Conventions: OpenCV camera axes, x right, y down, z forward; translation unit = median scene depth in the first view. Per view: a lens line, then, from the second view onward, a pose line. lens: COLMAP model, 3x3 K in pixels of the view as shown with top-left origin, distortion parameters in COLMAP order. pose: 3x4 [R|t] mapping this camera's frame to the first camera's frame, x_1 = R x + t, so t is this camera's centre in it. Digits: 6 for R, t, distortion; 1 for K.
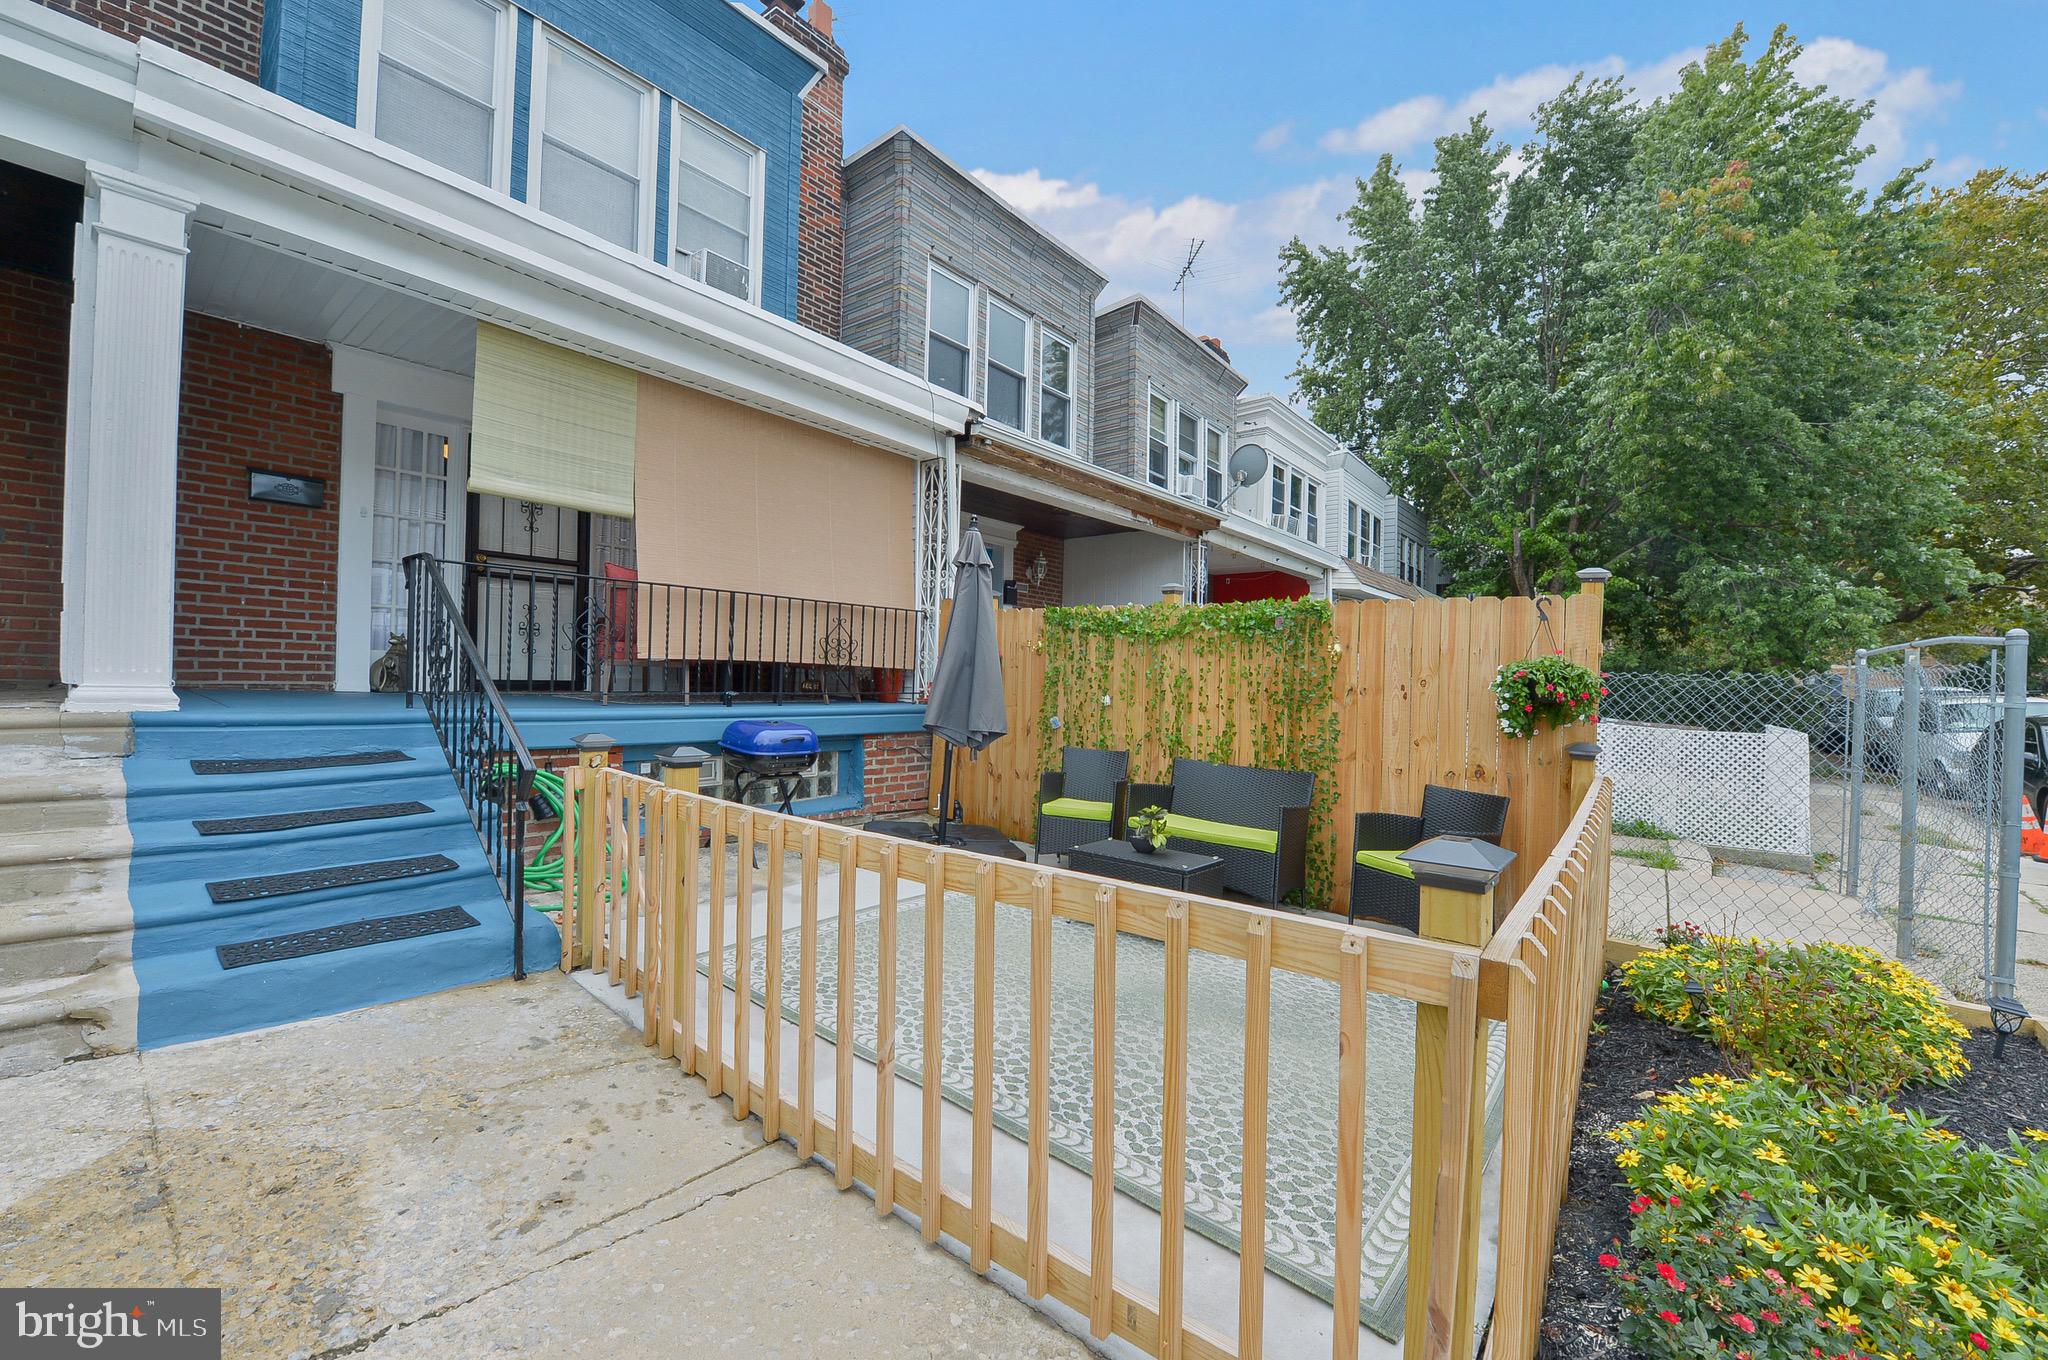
lens RADIAL K [[847.5, 0, 1050.3], [0, 847.5, 688.9], [0, 0, 1]] dist [-0.017666, -0.002497]
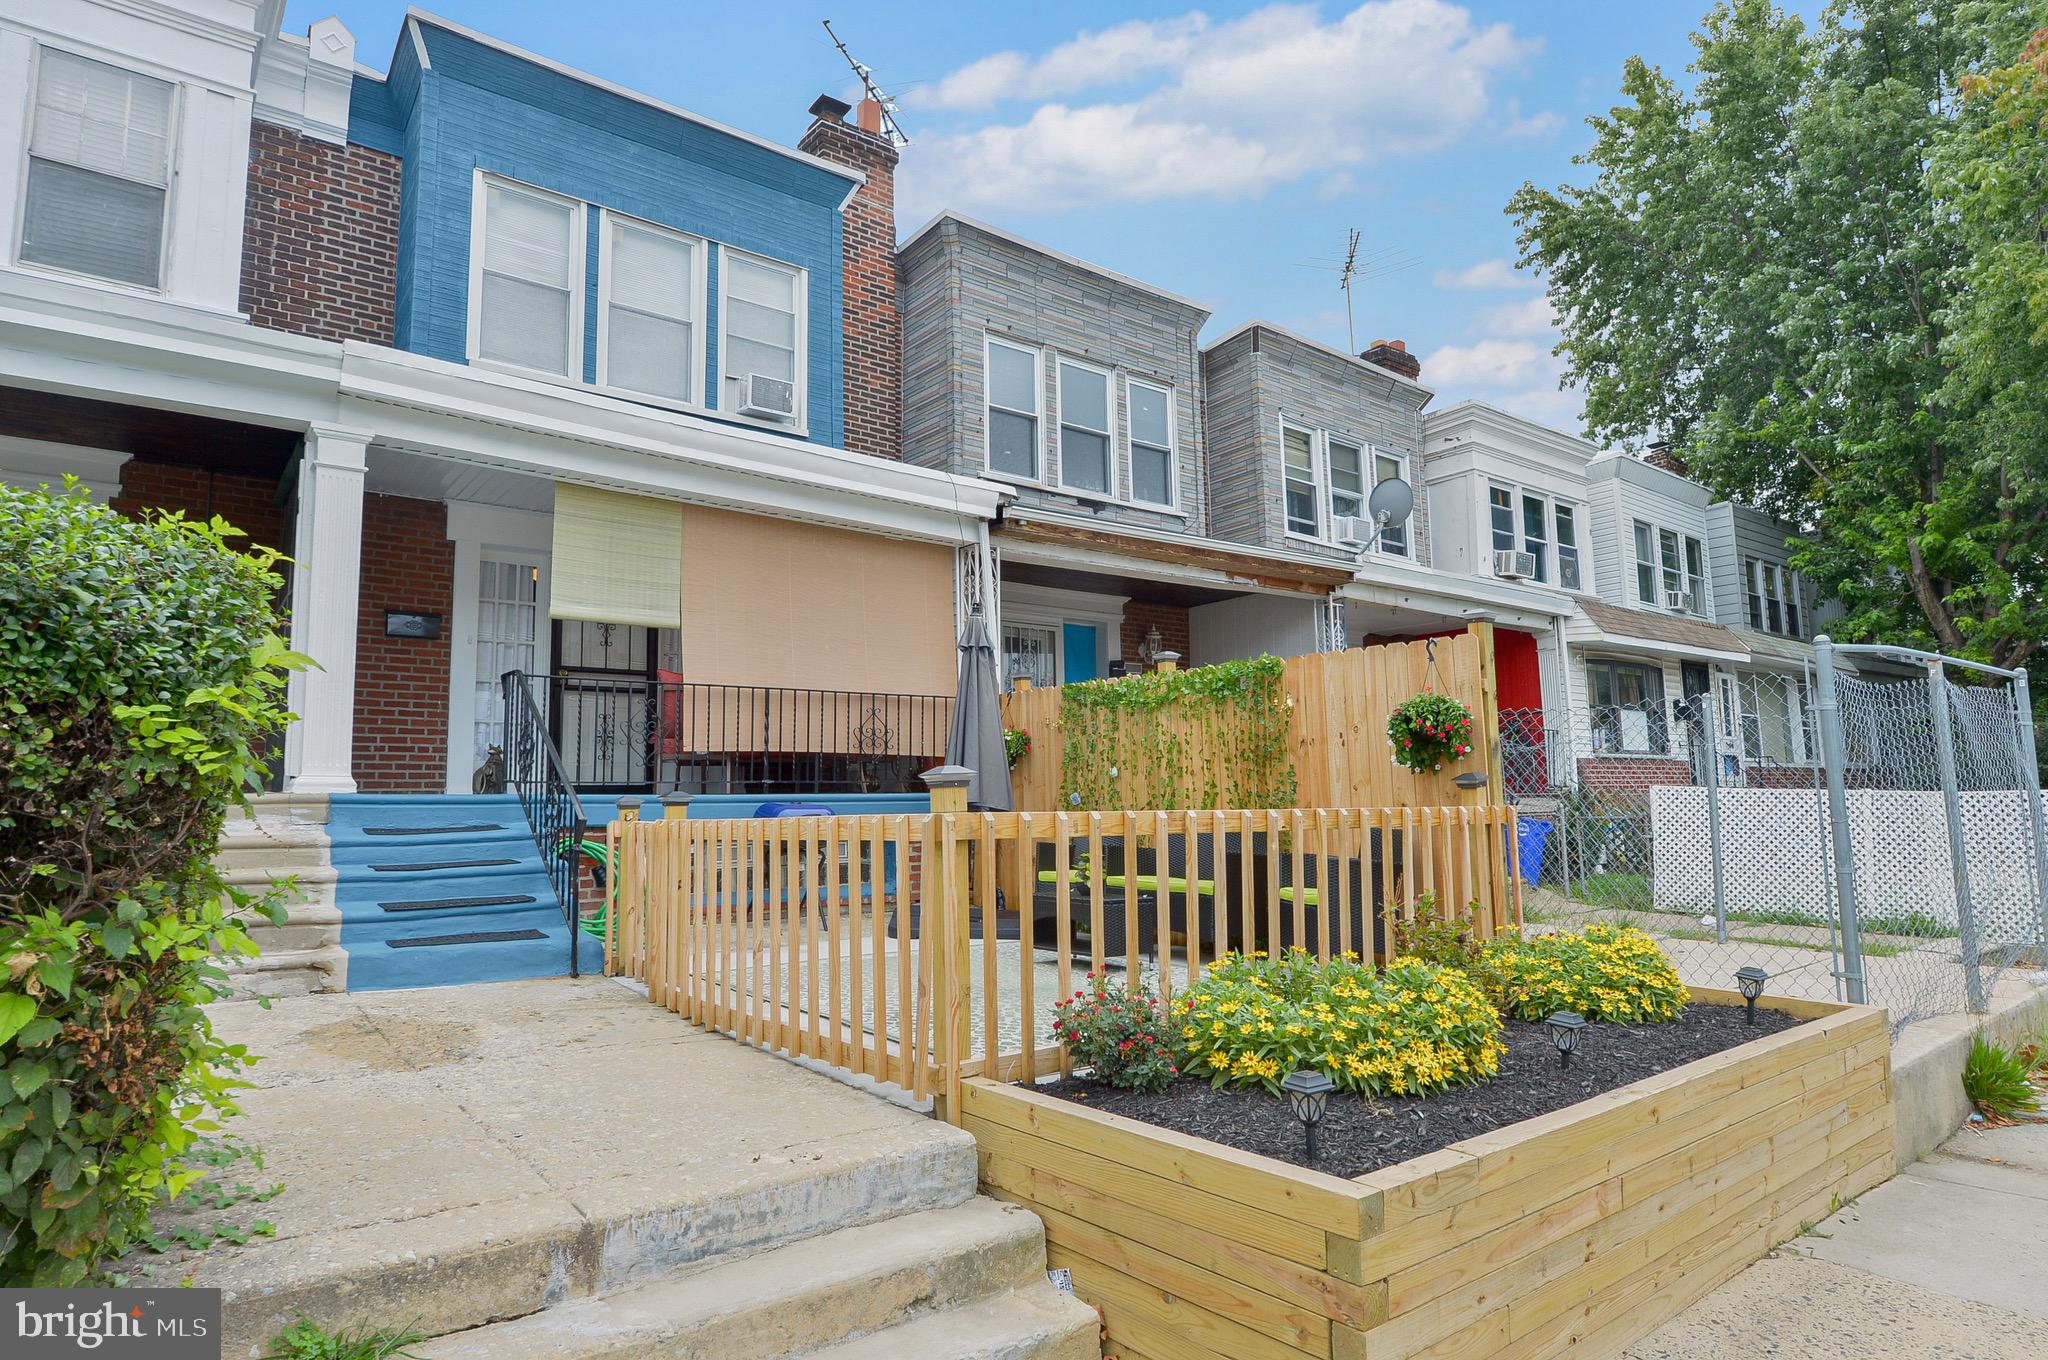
lens RADIAL K [[1181.5, 0, 1024.0], [0, 1181.5, 680.0], [0, 0, 1]] dist [-0.002179, -0.002023]
pose [[0.970961, -0.066486, -0.229815, 0.292751], [0.039312, 0.991890, -0.120866, 0.070799], [0.235987, 0.108321, 0.965700, -0.388996]]
